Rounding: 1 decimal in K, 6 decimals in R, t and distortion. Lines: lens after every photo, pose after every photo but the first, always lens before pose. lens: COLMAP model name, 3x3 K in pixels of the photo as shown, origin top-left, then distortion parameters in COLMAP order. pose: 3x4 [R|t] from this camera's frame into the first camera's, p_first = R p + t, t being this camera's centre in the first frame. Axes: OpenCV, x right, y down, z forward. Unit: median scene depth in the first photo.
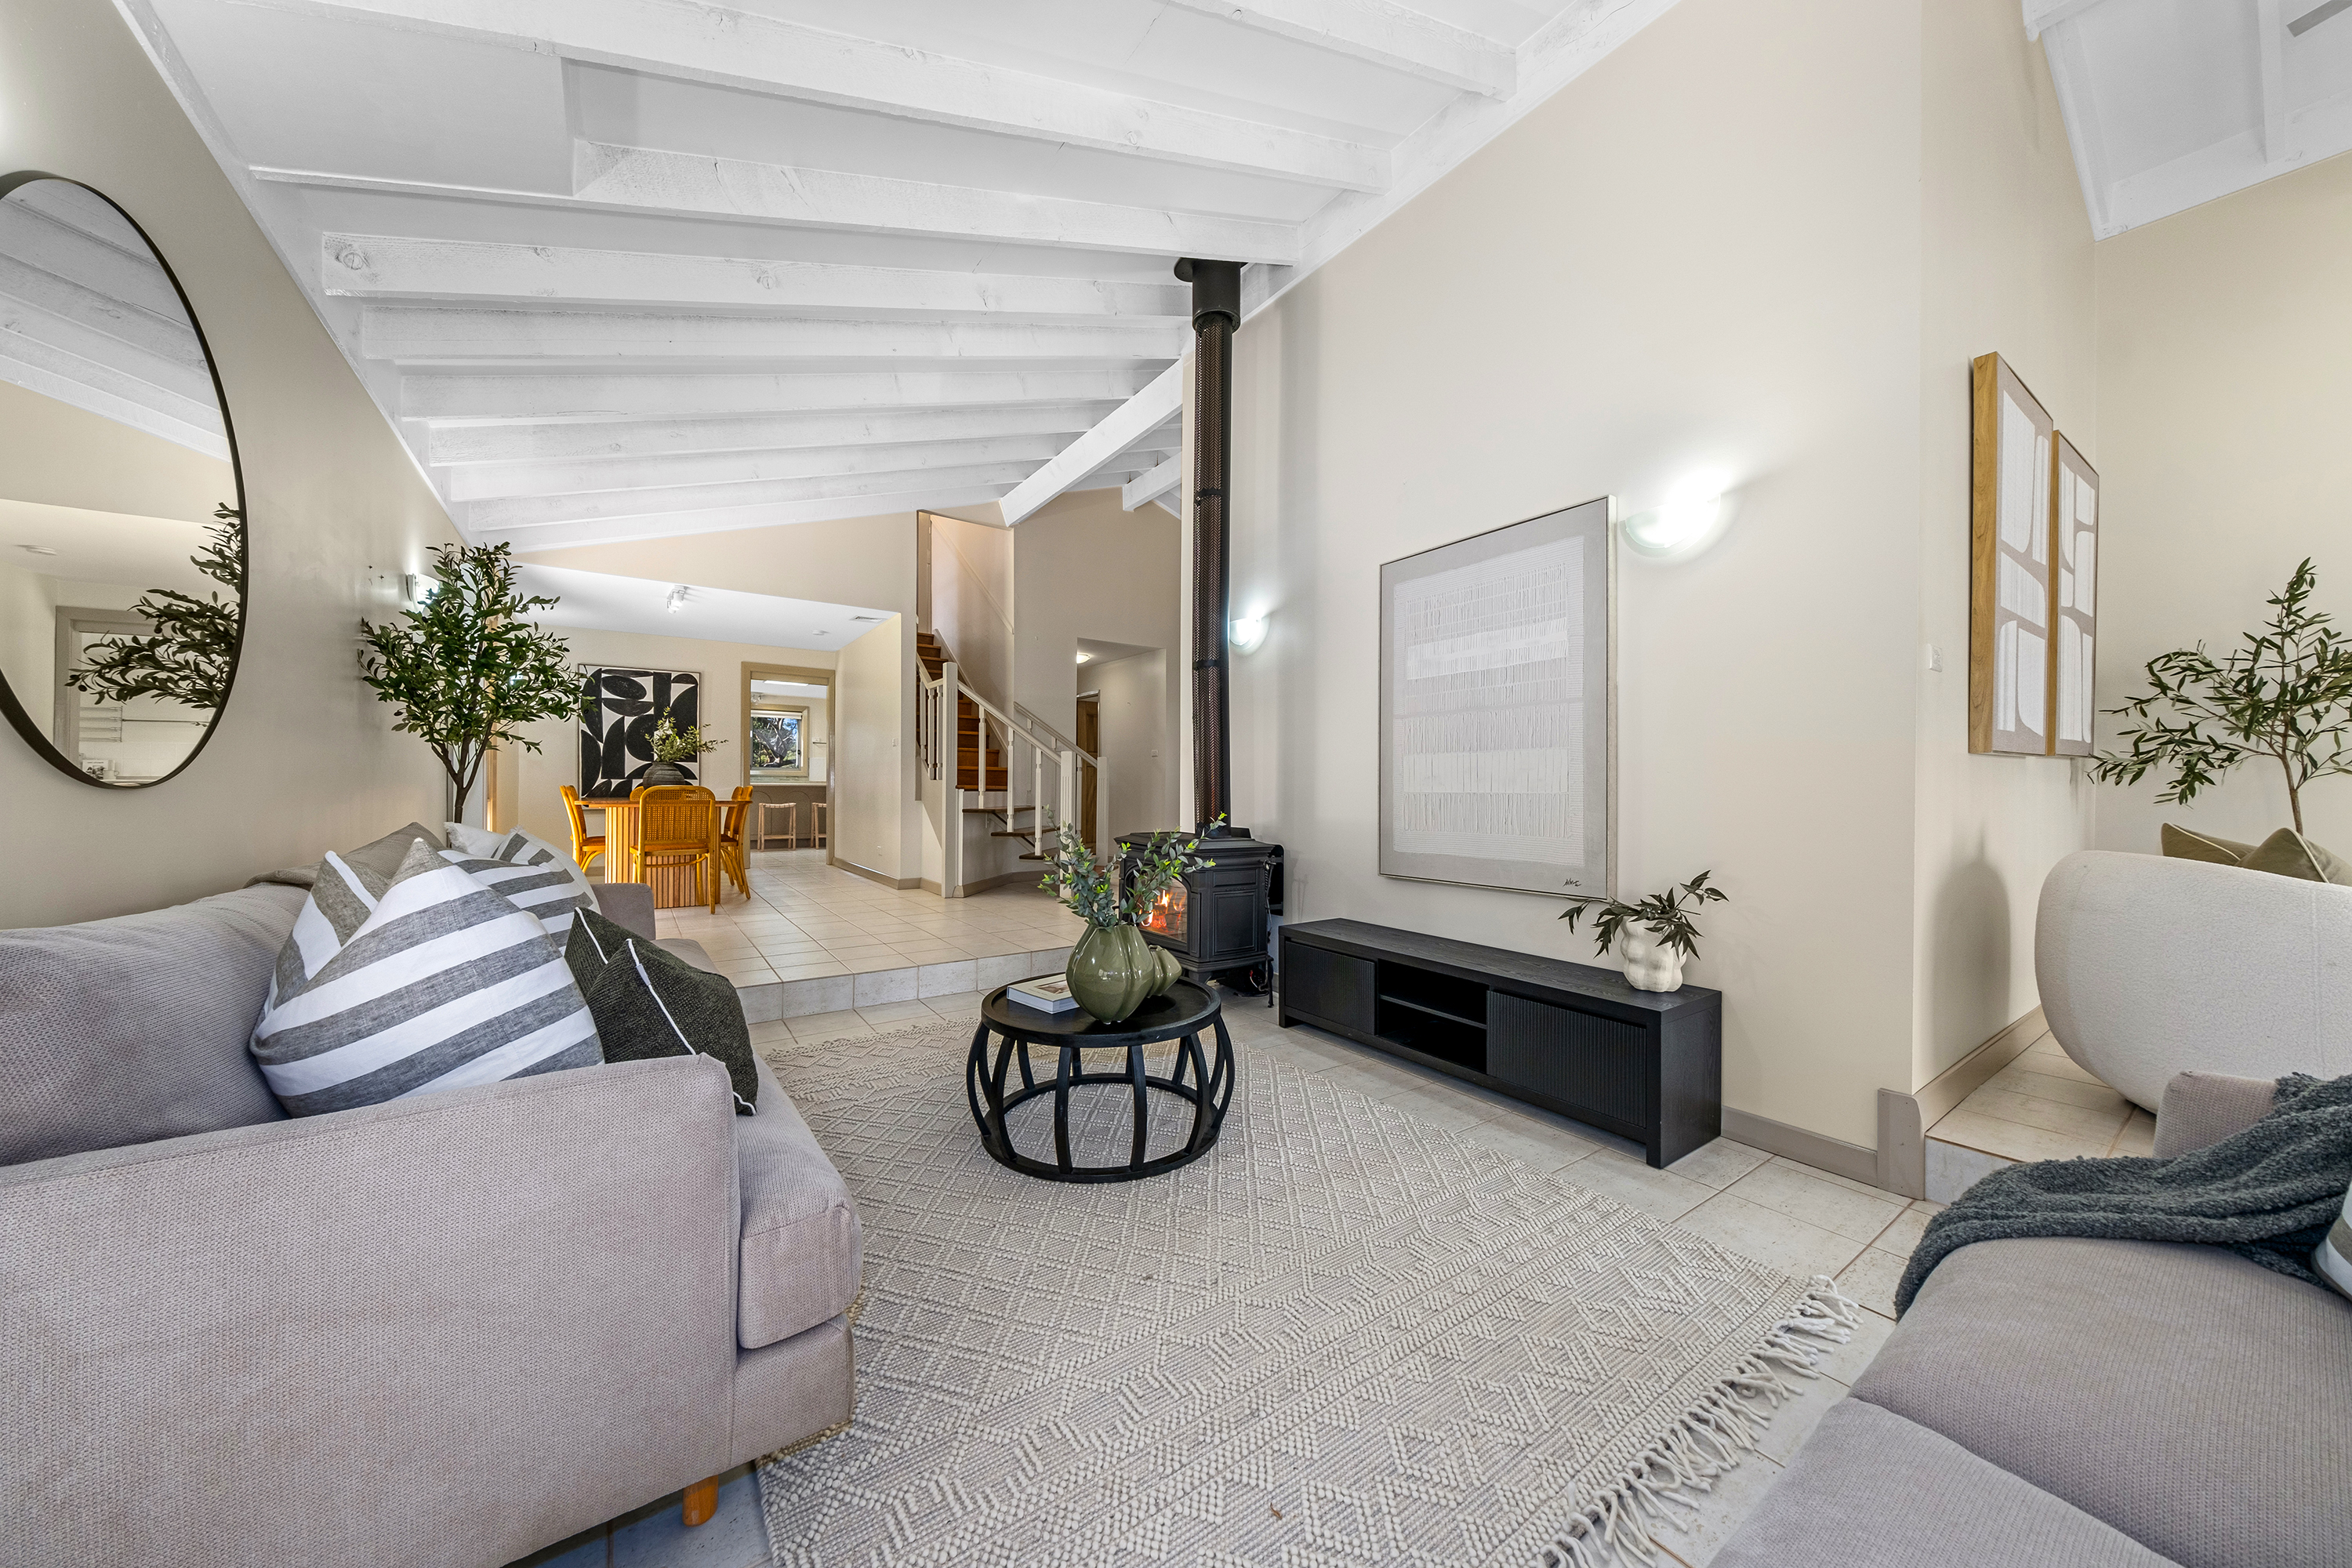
lens RADIAL K [[793.9, 0, 1169.9], [0, 793.9, 789.0], [0, 0, 1]] dist [-0.001302, -0.000411]
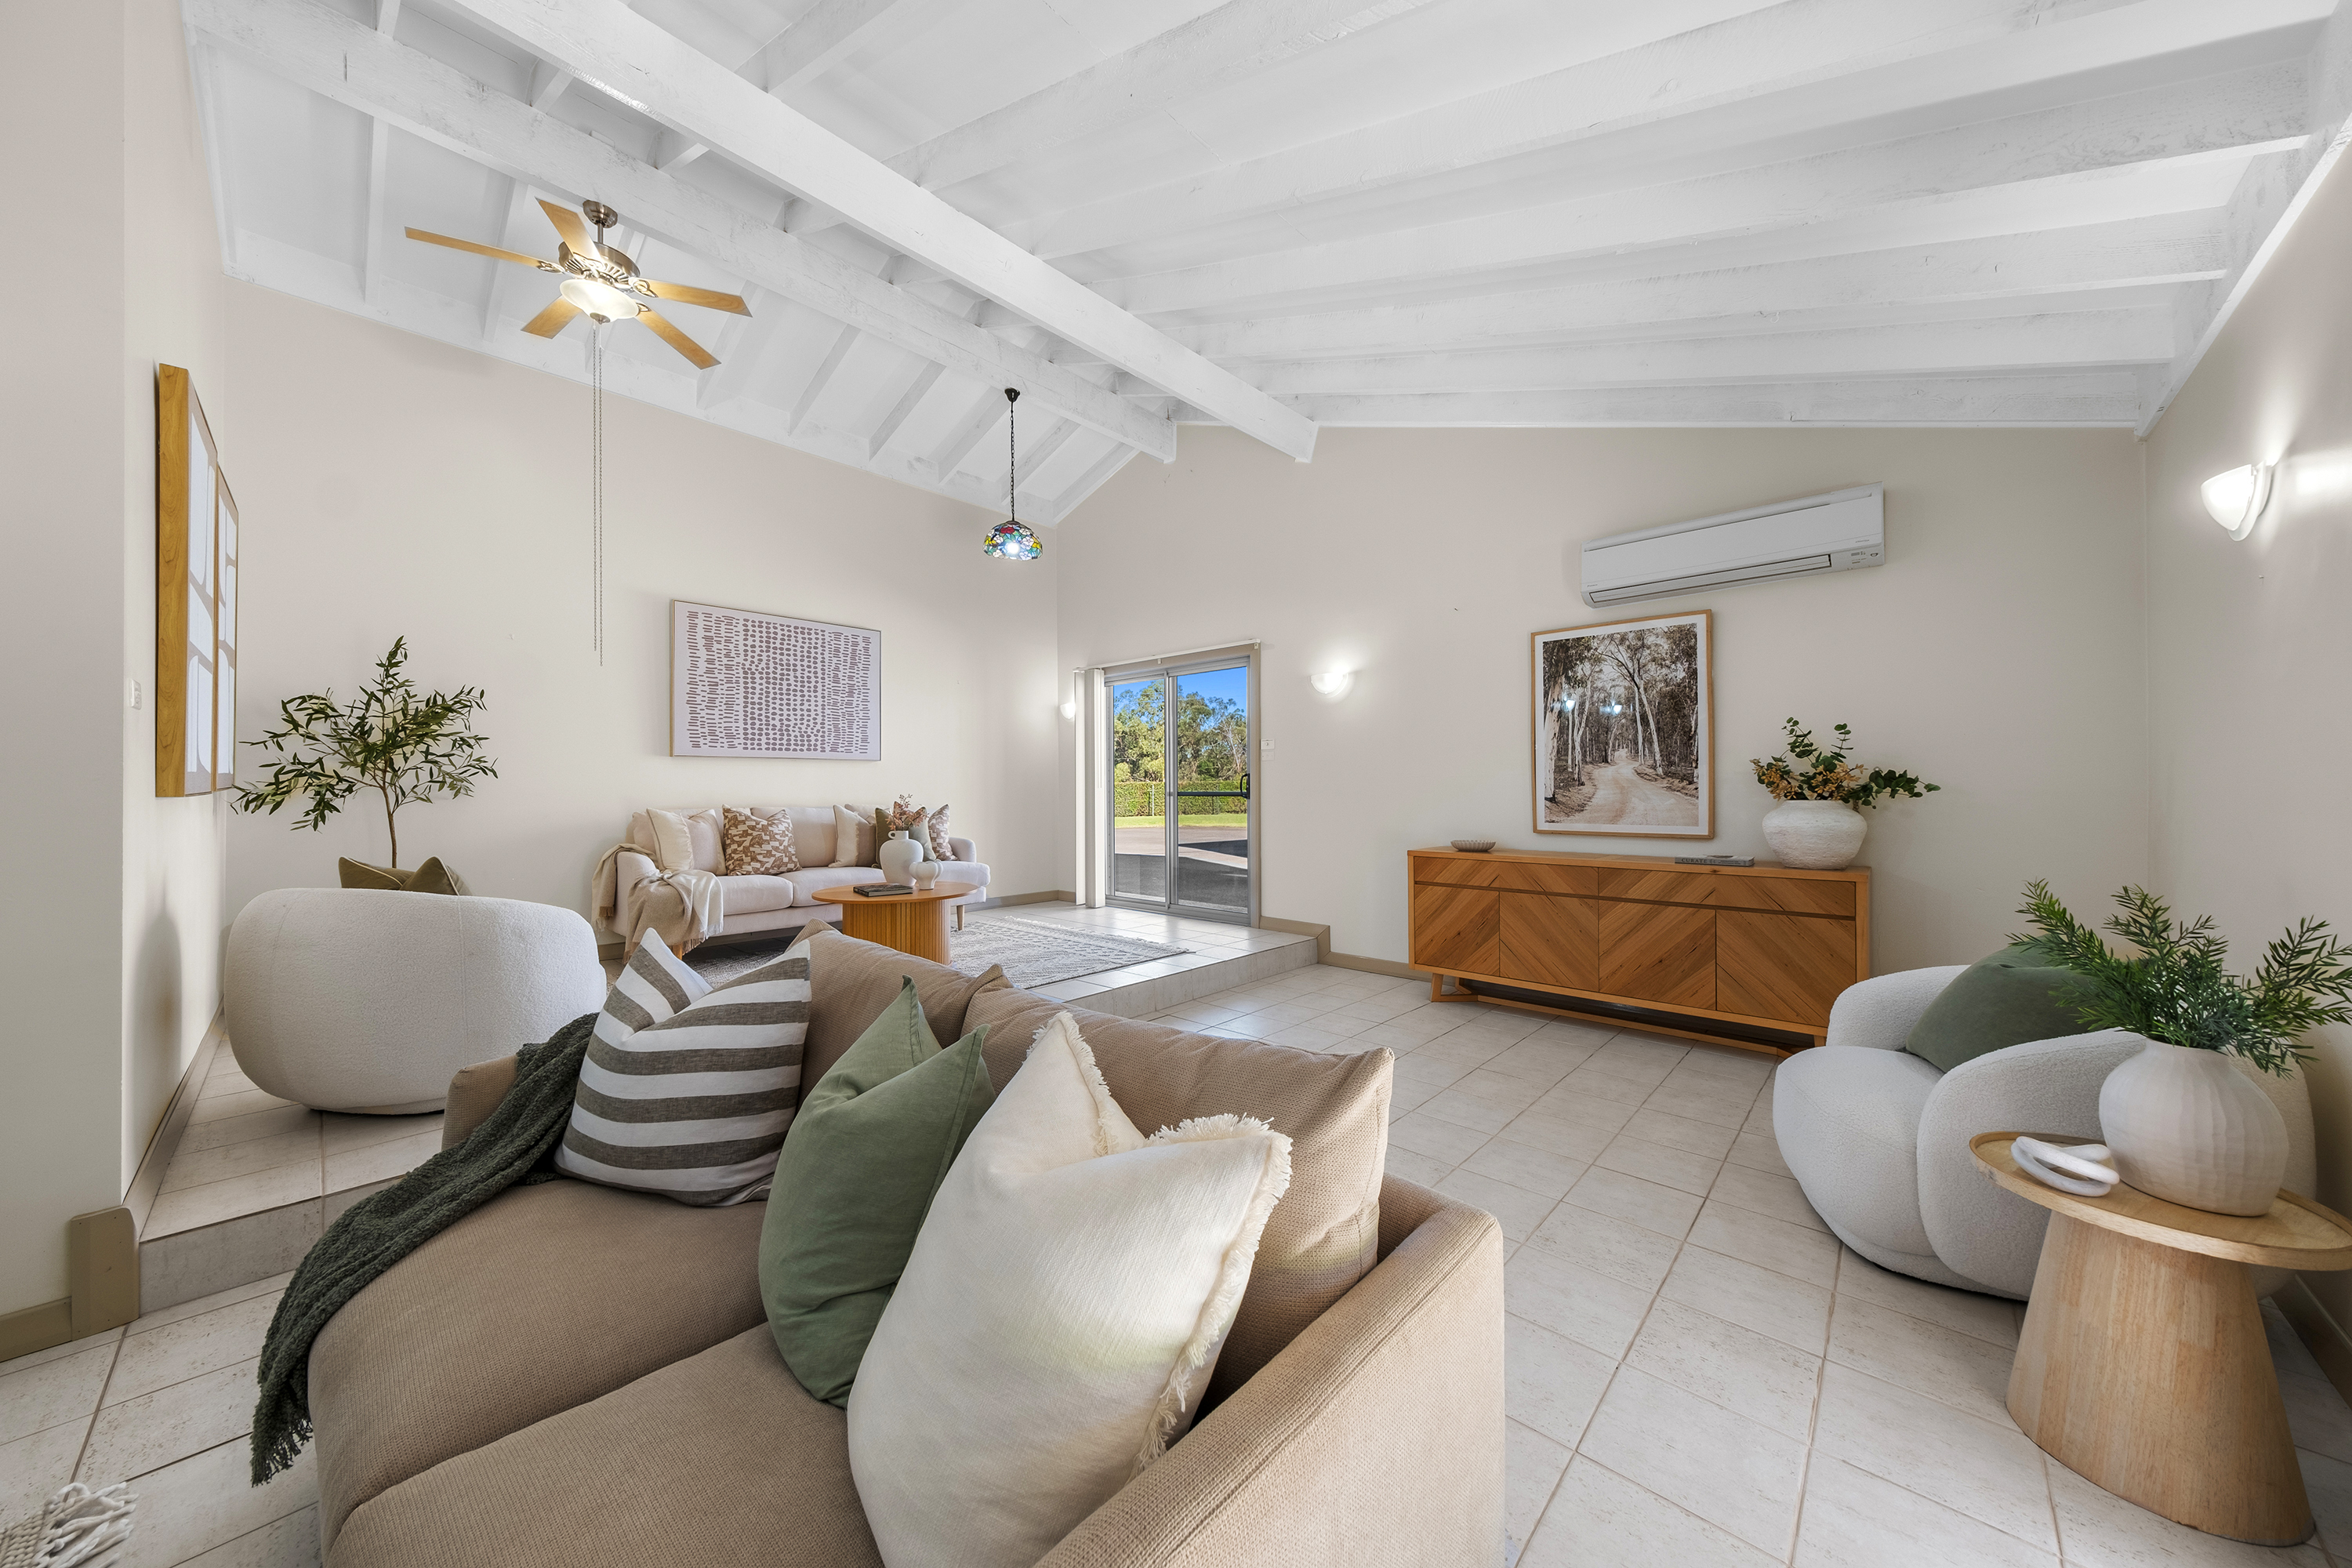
lens RADIAL K [[793.9, 0, 1169.9], [0, 793.9, 781.3], [0, 0, 1]] dist [-0.001302, -0.000411]
pose [[-0.216667, 0.000829, 0.976245, -0.098448], [0.007435, 0.999972, 0.000801, -0.043685], [-0.976217, 0.007432, -0.216667, 0.050312]]
